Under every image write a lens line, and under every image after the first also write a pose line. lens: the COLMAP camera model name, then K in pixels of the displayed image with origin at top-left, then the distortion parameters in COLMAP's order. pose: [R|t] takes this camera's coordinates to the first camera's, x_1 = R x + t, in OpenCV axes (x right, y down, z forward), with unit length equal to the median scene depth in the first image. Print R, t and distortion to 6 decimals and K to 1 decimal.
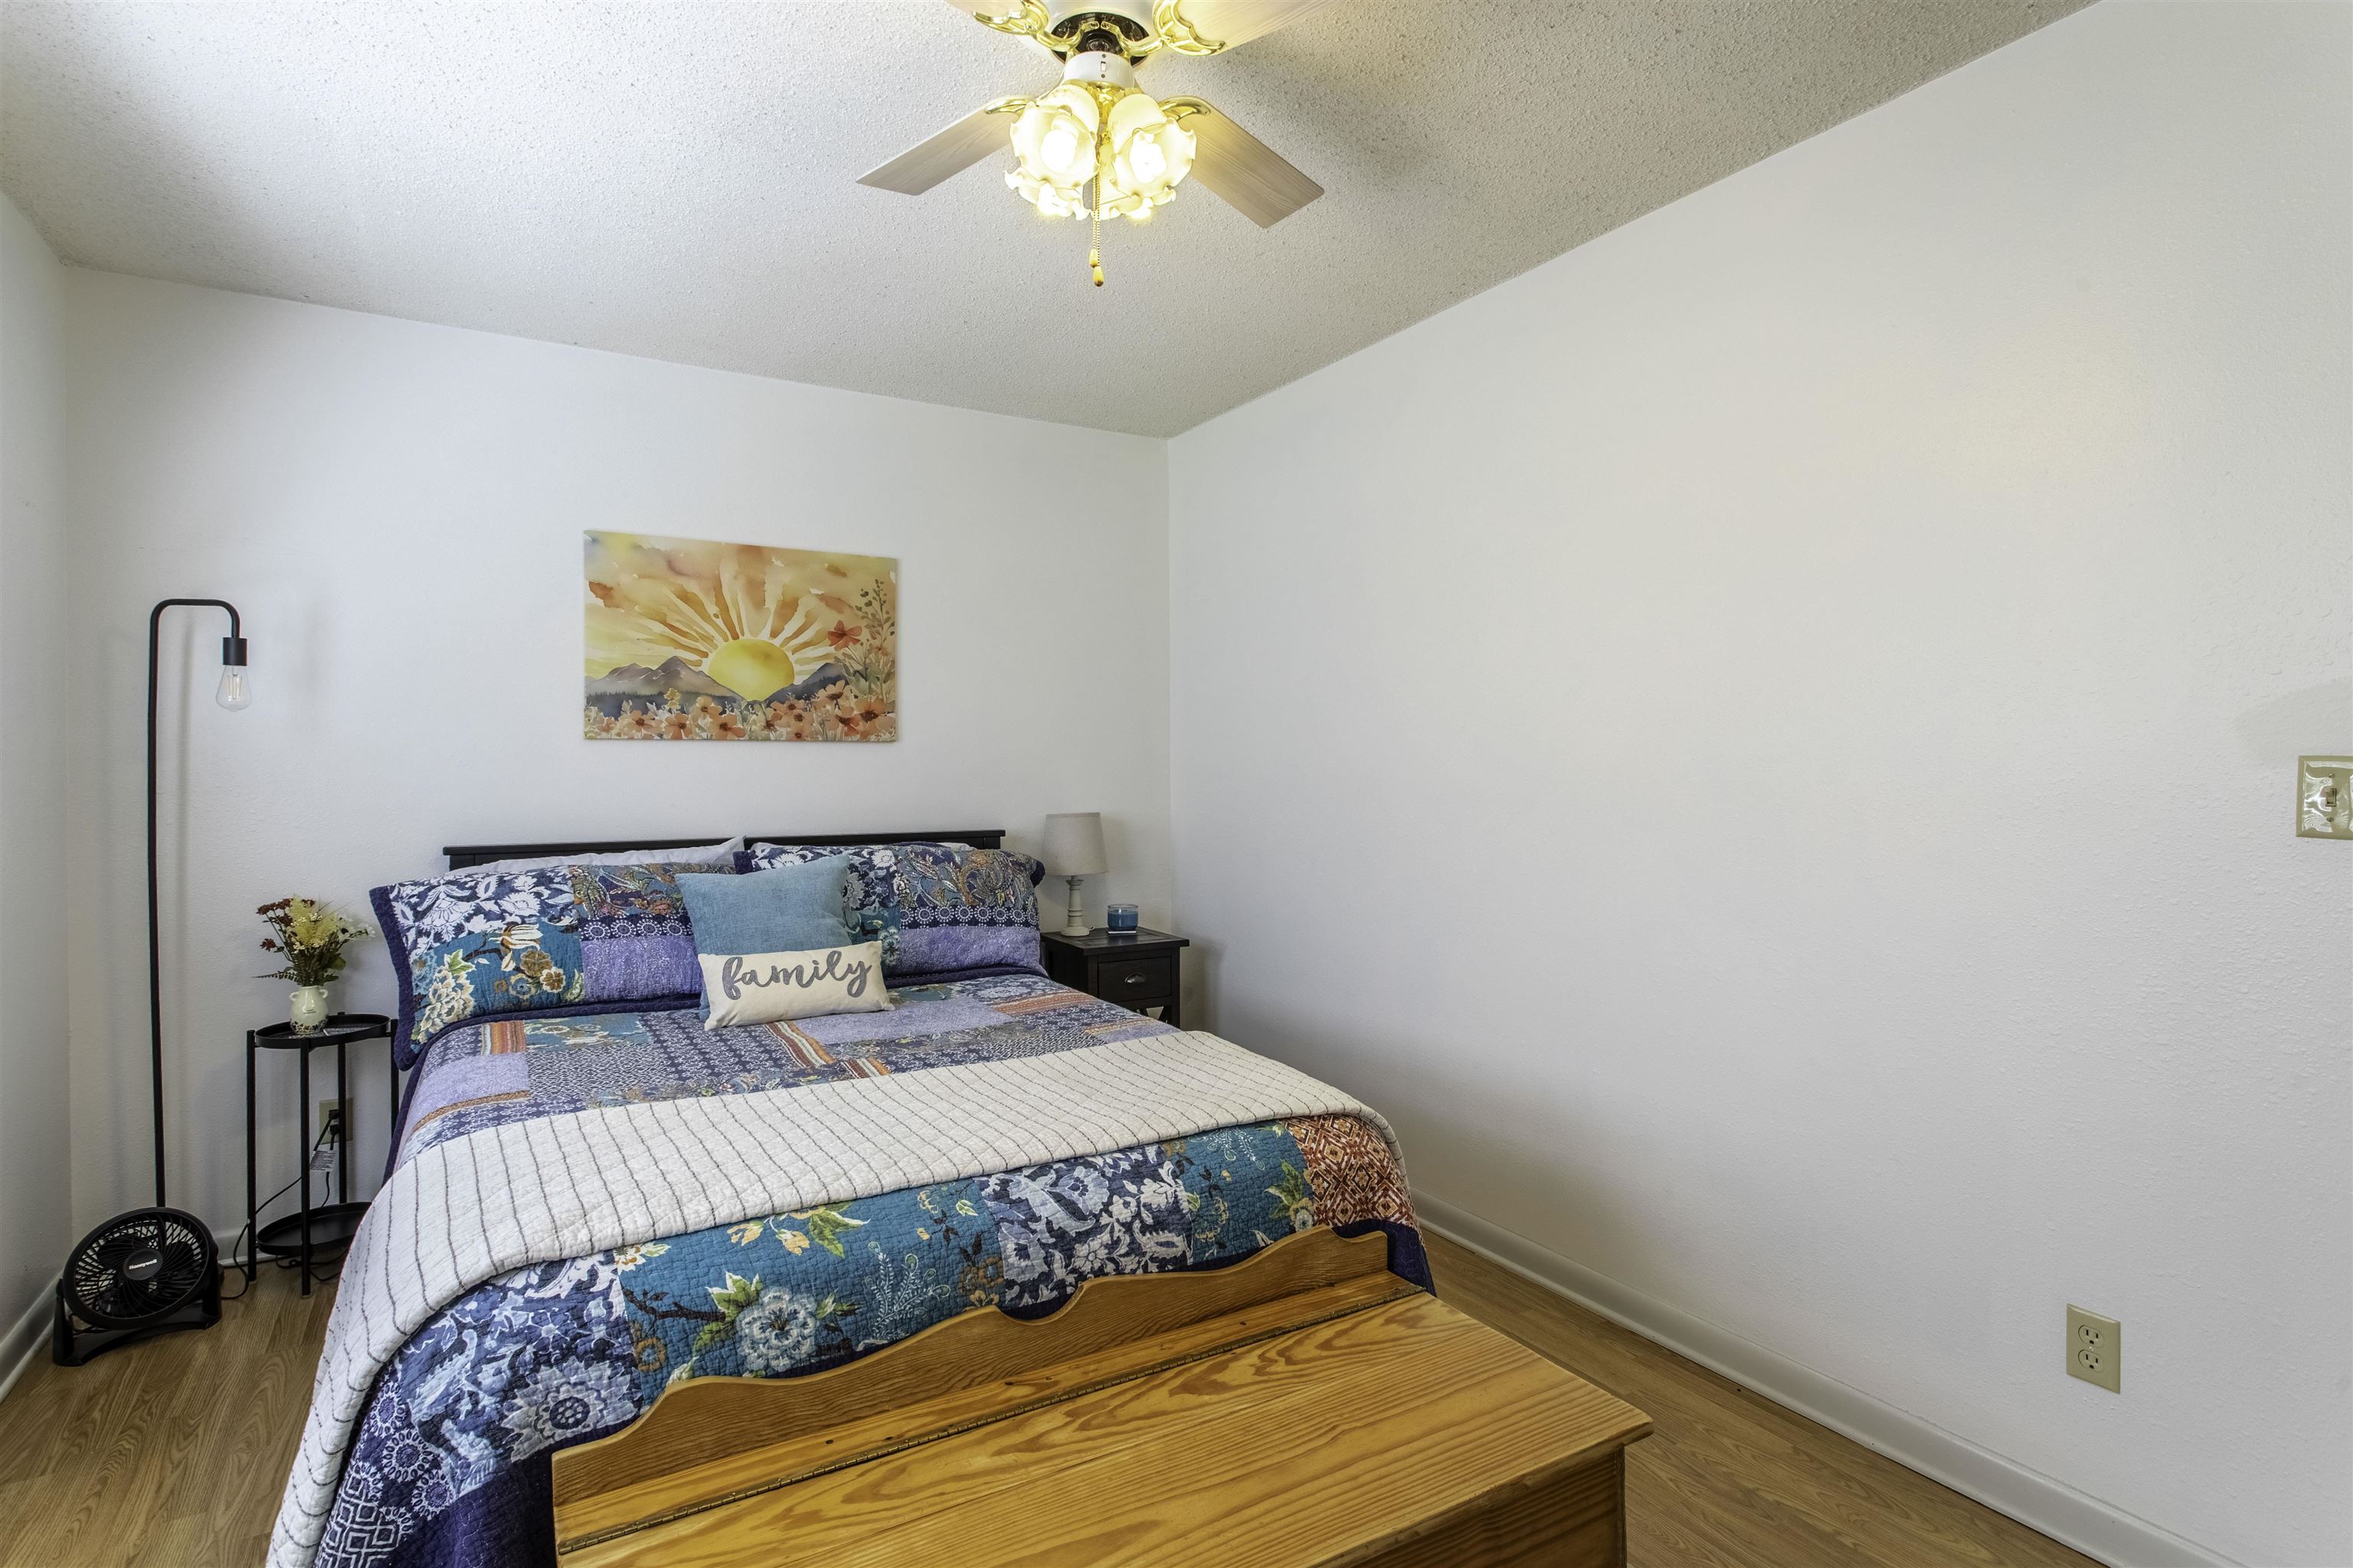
lens RADIAL K [[1143.1, 0, 1168.4], [0, 1143.1, 765.8], [0, 0, 1]] dist [0.001273, -0.000901]
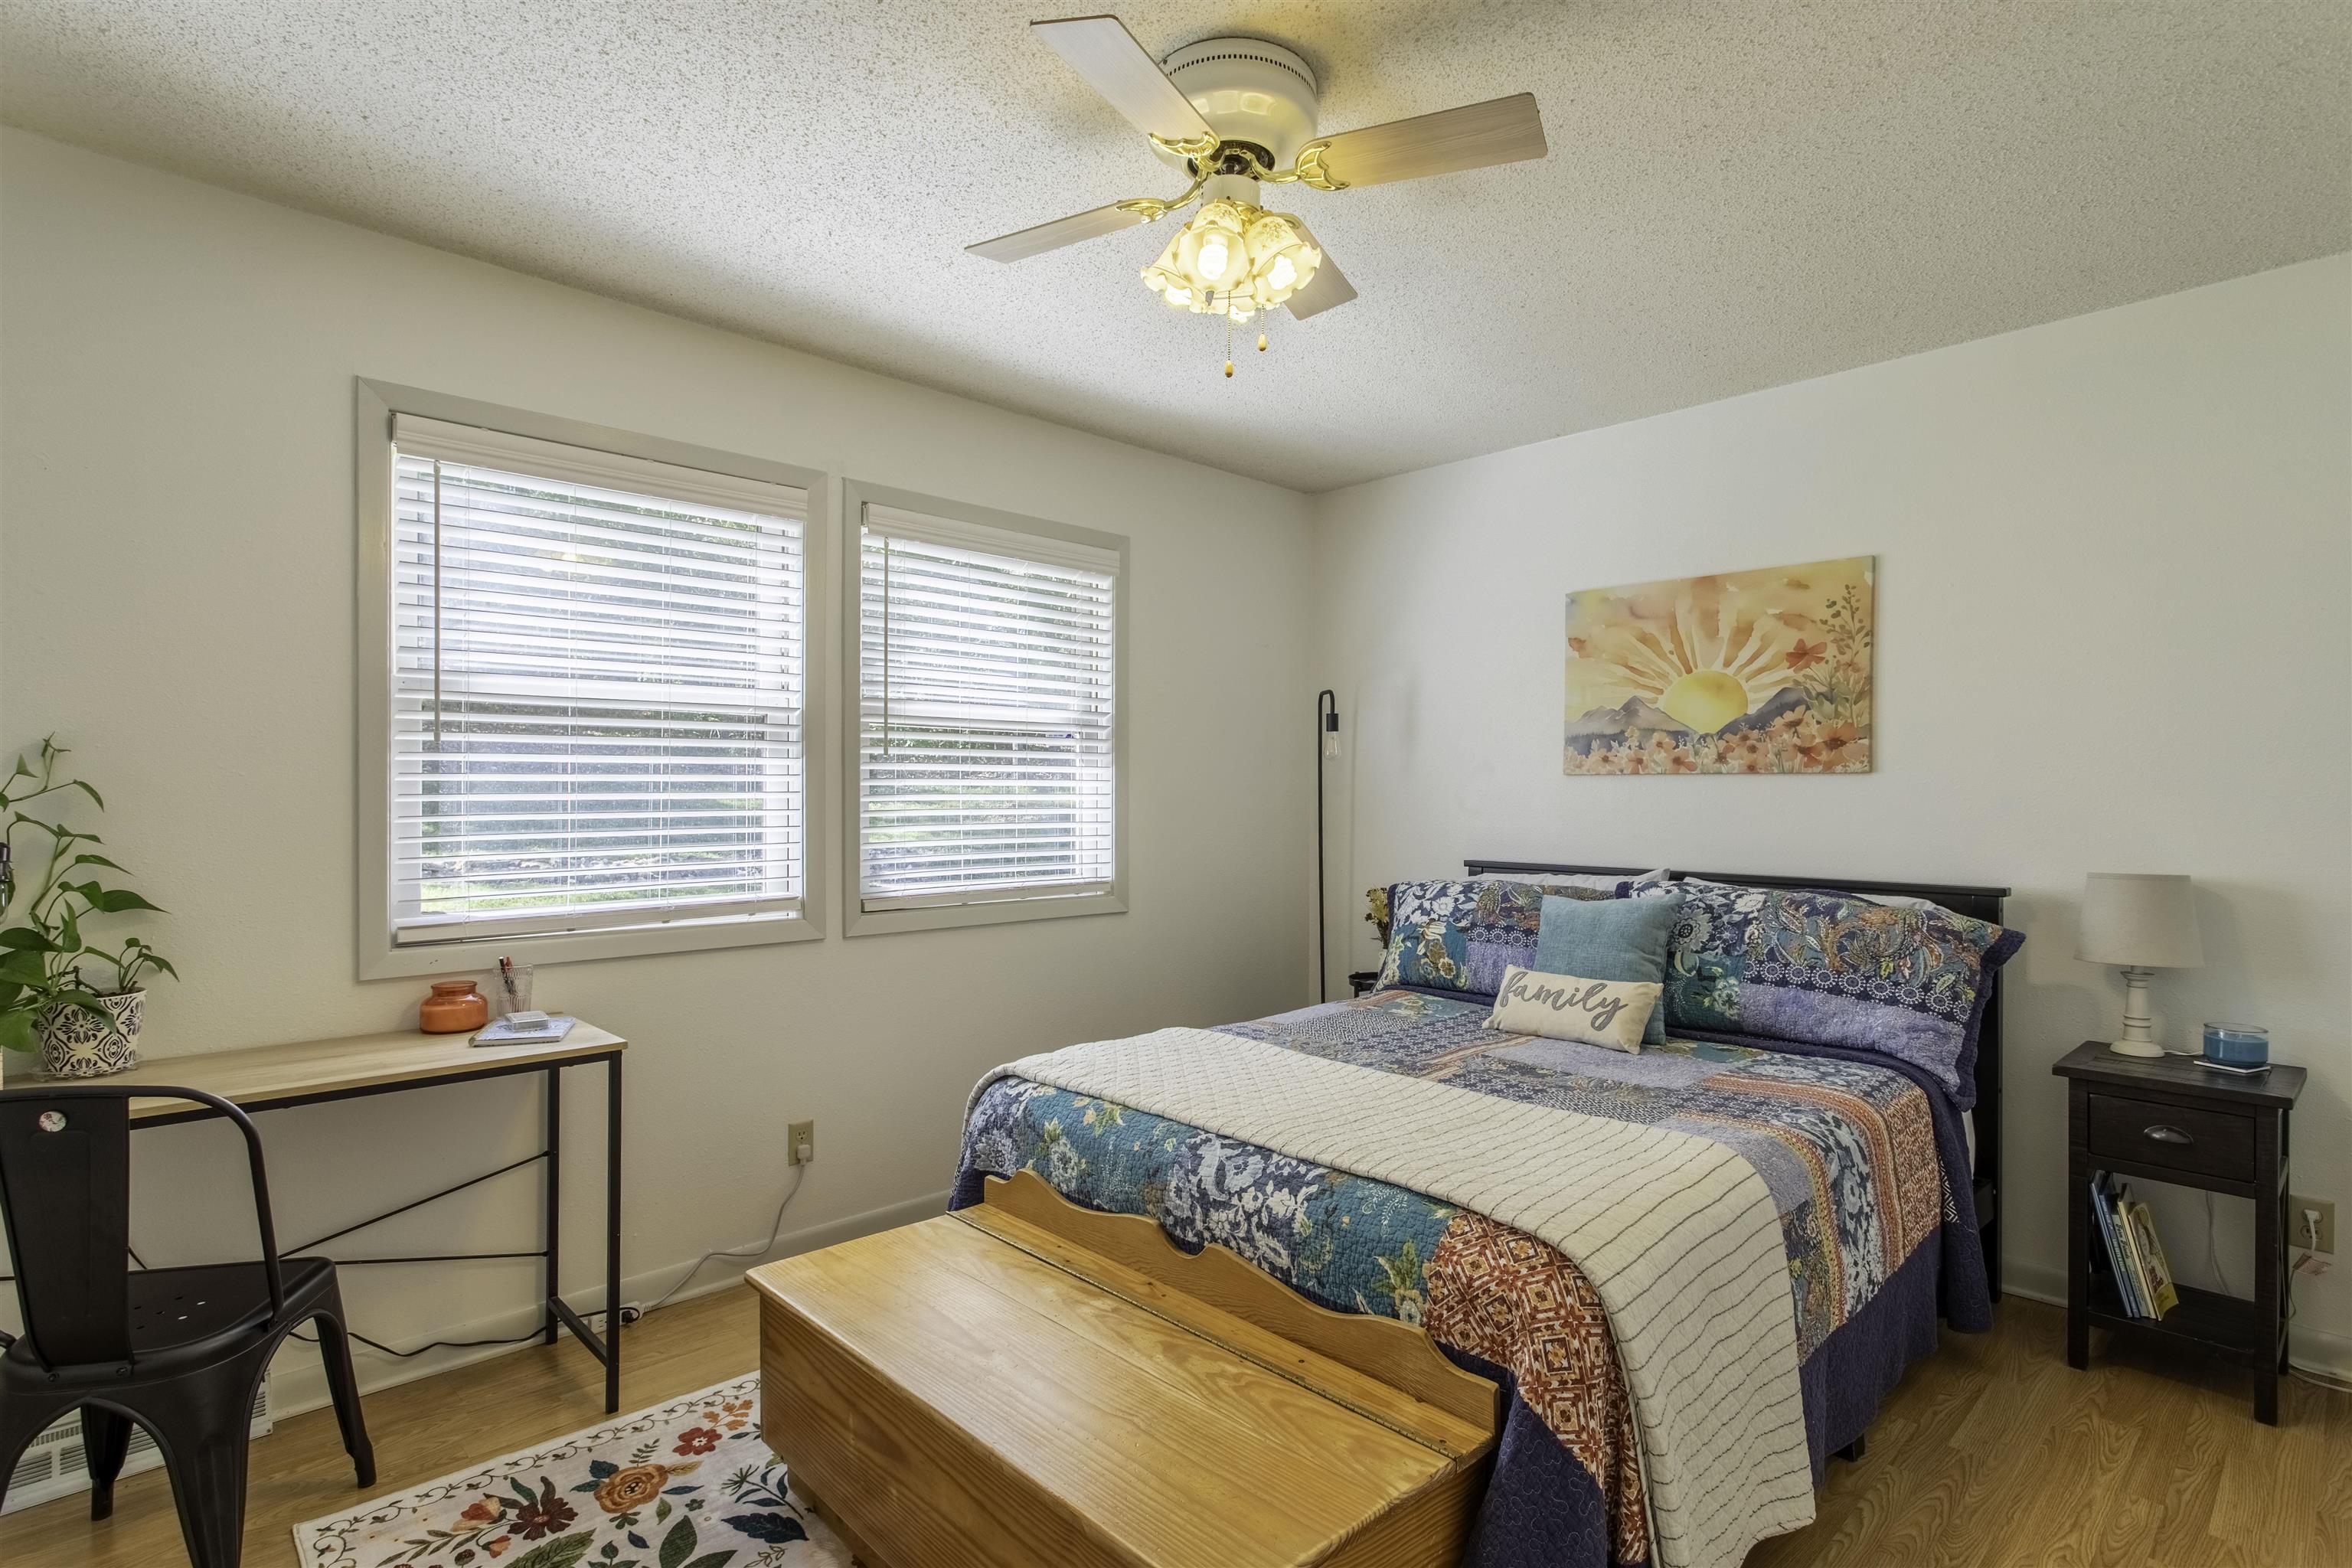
lens RADIAL K [[1142.6, 0, 1165.6], [0, 1142.6, 801.1], [0, 0, 1]] dist [0.001273, -0.000901]
pose [[0.246429, 0.008780, -0.969121, 0.594285], [-0.007177, 0.999948, 0.007234, -0.003100], [0.969134, 0.005173, 0.246479, 0.381402]]
